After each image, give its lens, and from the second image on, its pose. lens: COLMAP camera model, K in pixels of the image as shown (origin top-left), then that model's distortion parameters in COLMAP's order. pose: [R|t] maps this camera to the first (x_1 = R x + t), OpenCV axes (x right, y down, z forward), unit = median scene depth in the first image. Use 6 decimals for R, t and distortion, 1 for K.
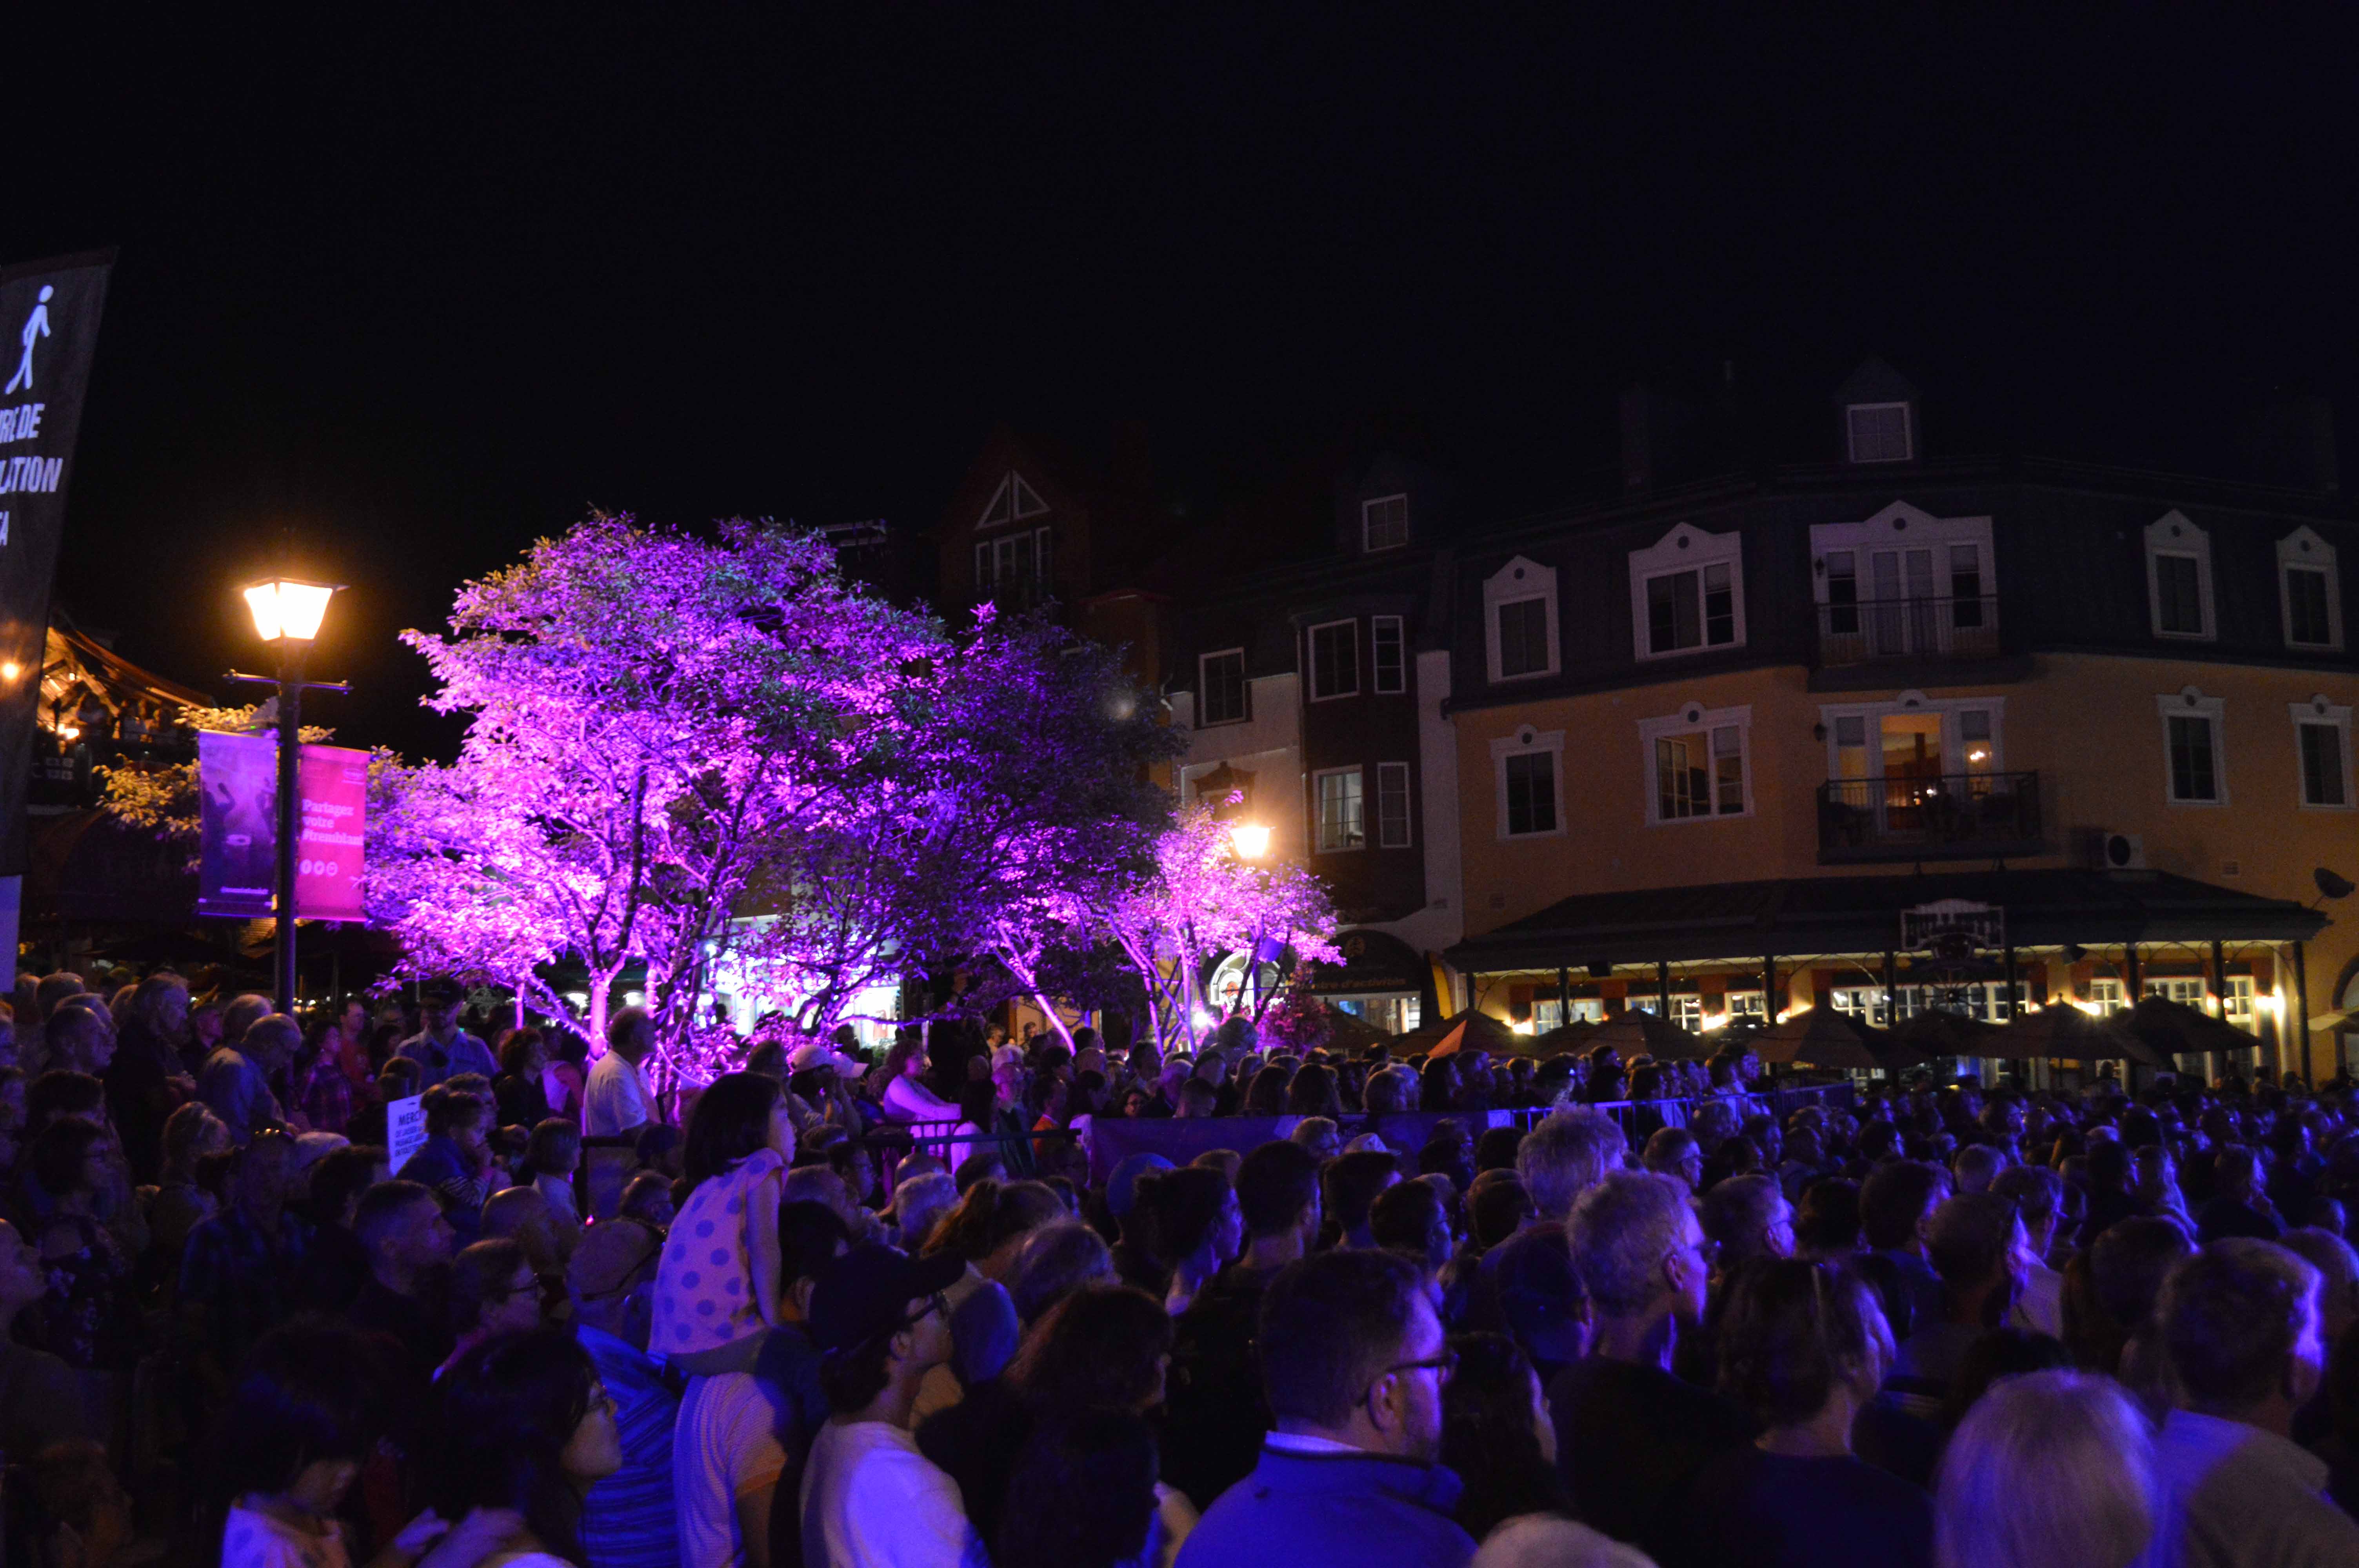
lens RADIAL K [[2237.6, 0, 1180.9], [0, 2237.6, 785.8], [0, 0, 1]] dist [-0.003513, 0.000000]
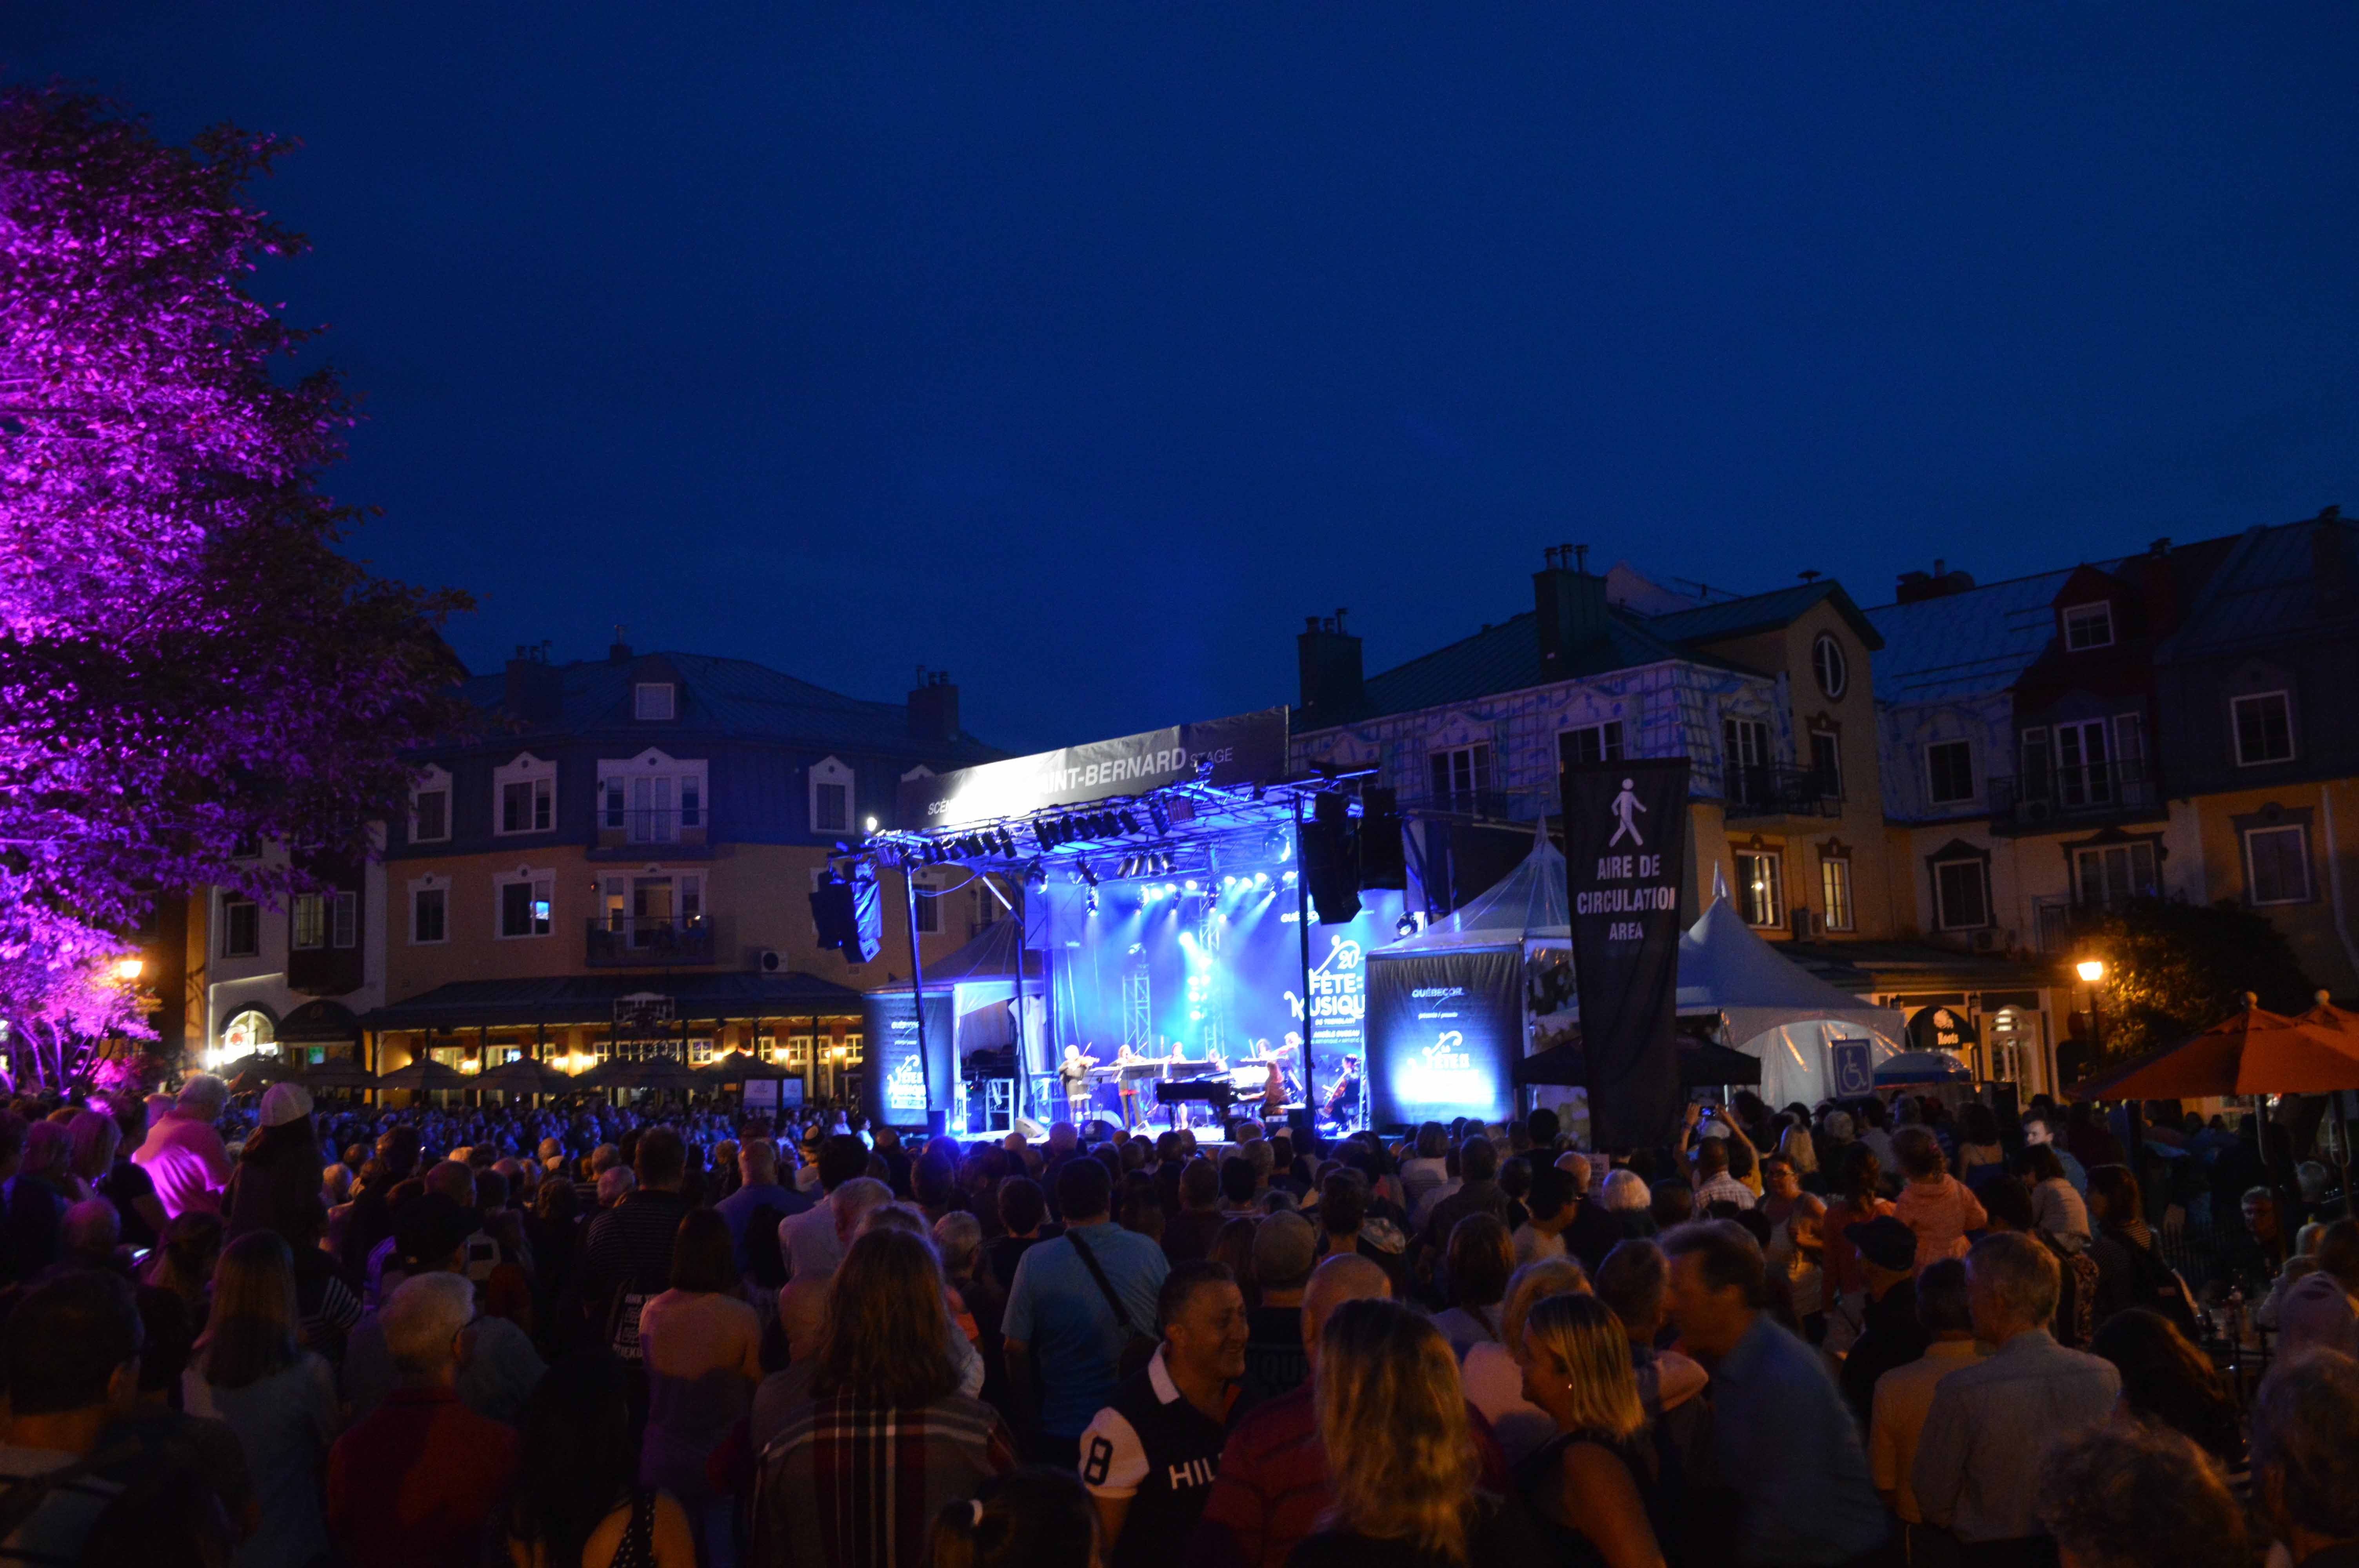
lens RADIAL K [[2108.0, 0, 1177.8], [0, 2108.0, 785.1], [0, 0, 1]] dist [-0.008341, -0.002643]
pose [[0.954612, 0.037394, 0.295495, 0.231073], [-0.033067, 0.999260, -0.019629, -0.081517], [-0.296010, 0.008967, 0.955143, -0.602196]]
